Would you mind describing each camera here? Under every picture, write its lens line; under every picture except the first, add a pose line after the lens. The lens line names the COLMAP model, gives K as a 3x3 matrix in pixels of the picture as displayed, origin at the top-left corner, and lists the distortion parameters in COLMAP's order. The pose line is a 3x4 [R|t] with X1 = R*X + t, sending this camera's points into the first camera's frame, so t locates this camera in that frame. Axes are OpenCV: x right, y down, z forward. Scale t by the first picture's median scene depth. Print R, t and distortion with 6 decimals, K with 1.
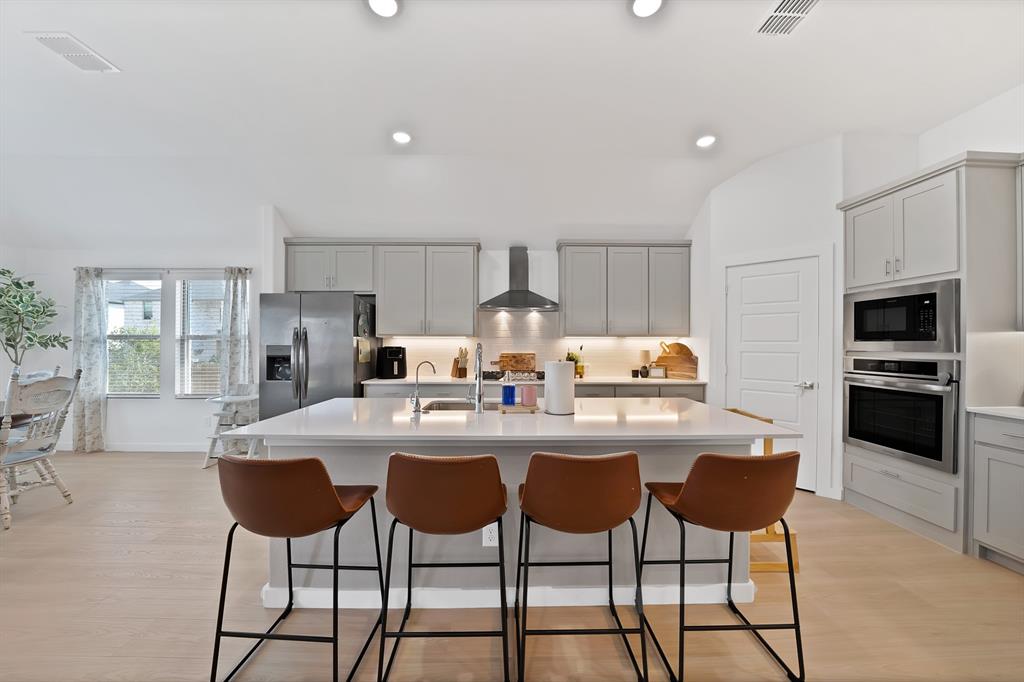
lens RADIAL K [[372.8, 0, 511.6], [0, 372.8, 343.1], [0, 0, 1]] dist [-0.026102, 0.002603]
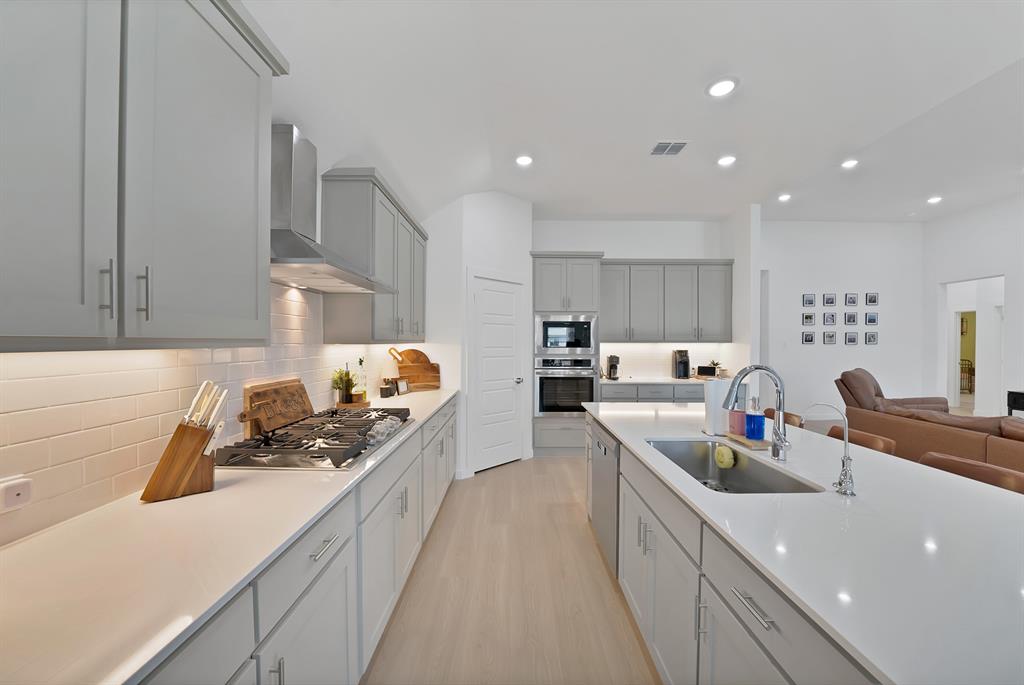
lens RADIAL K [[372.8, 0, 509.4], [0, 372.8, 342.8], [0, 0, 1]] dist [-0.026102, 0.002603]
pose [[0.025405, -0.006387, 0.999657, -0.424098], [-0.007051, 0.999954, 0.006568, -0.023719], [-0.999652, -0.007215, 0.025359, 0.783449]]
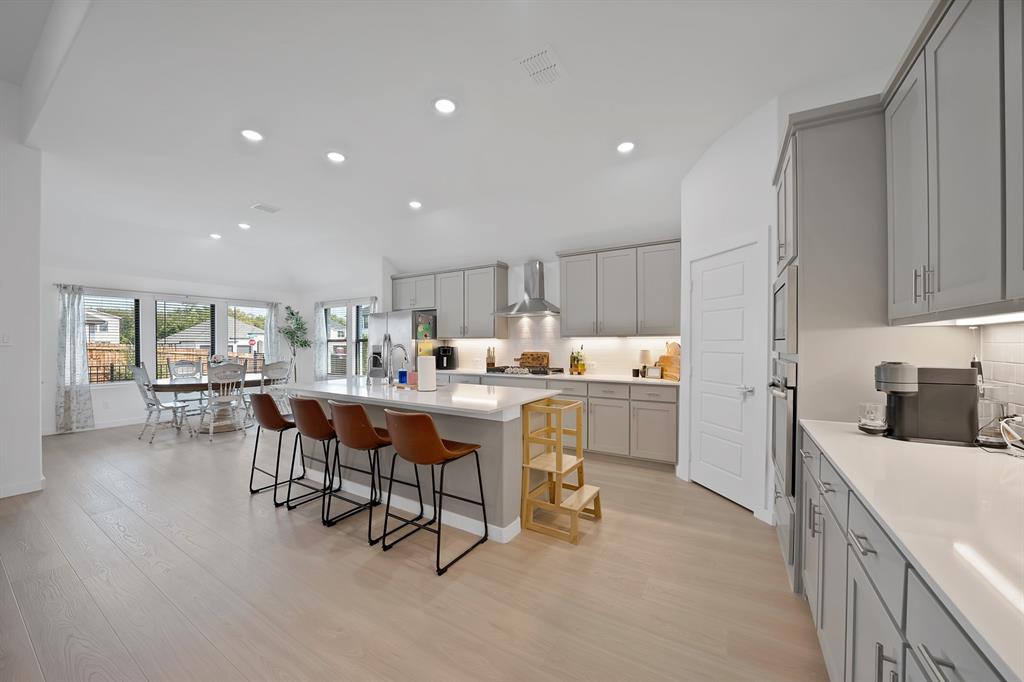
lens RADIAL K [[372.8, 0, 510.0], [0, 372.8, 345.1], [0, 0, 1]] dist [-0.026102, 0.002603]
pose [[0.845909, -0.001361, -0.533325, 0.621951], [0.004618, 0.999978, 0.004772, -0.000565], [0.533307, -0.006499, 0.845897, -0.042960]]
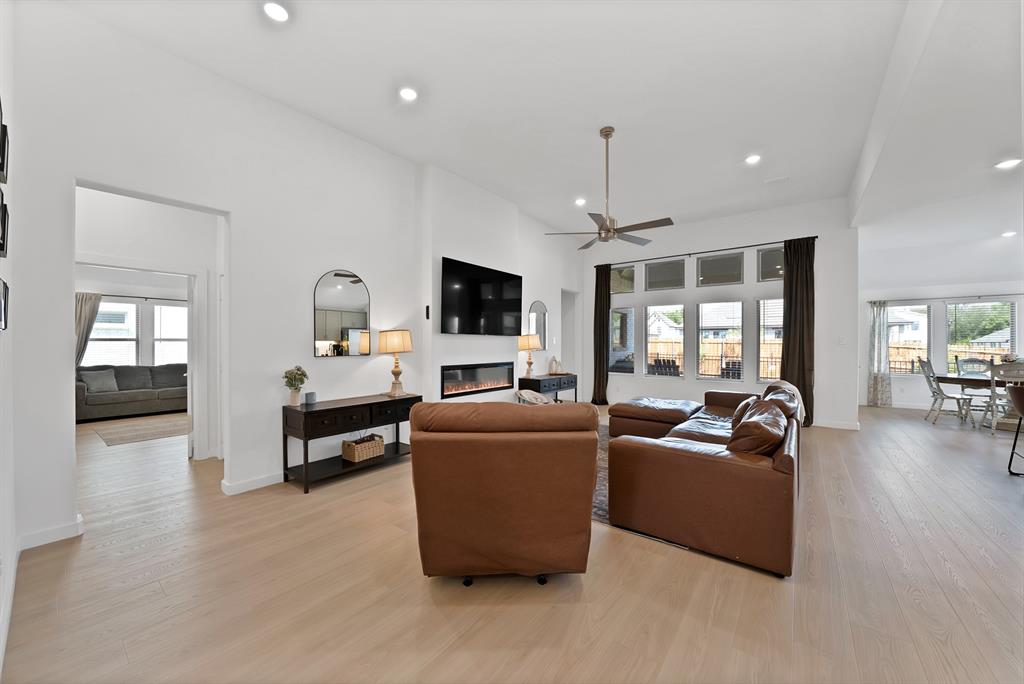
lens RADIAL K [[372.8, 0, 518.9], [0, 372.8, 348.3], [0, 0, 1]] dist [-0.026102, 0.002603]
pose [[-0.617294, 0.007824, -0.786694, 1.149977], [0.004536, 0.999969, 0.006386, 0.000822], [0.786720, 0.000373, -0.617310, -0.079243]]
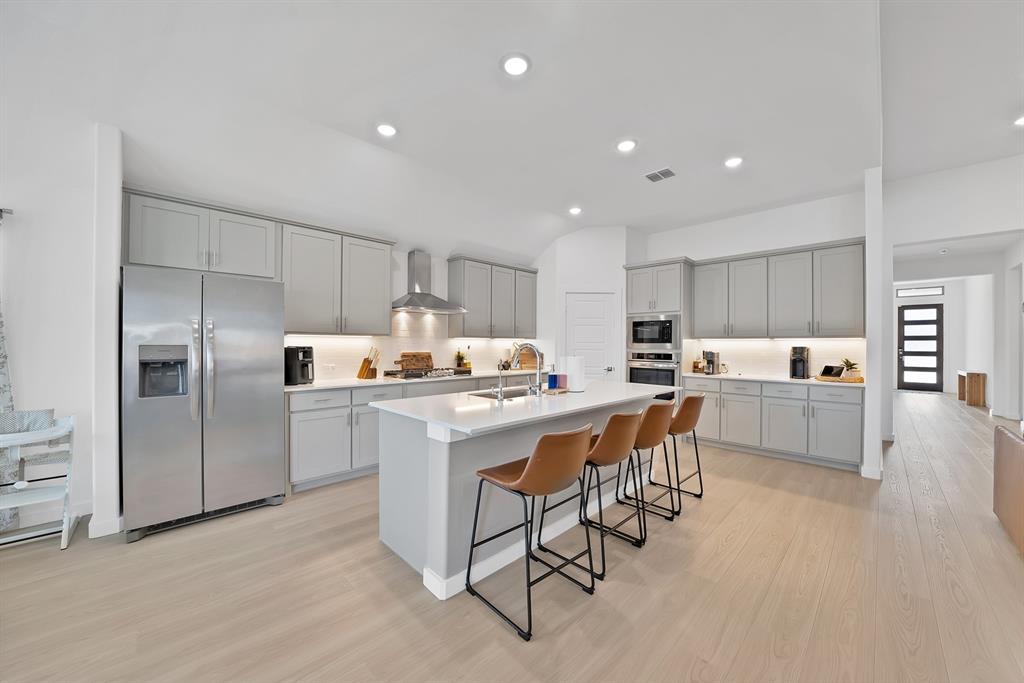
lens RADIAL K [[372.8, 0, 514.0], [0, 372.8, 344.5], [0, 0, 1]] dist [-0.026102, 0.002603]
pose [[0.718377, 0.001471, 0.695653, -0.558464], [-0.006732, 0.999966, 0.004837, -0.002113], [-0.695622, -0.008158, 0.718362, 0.054148]]
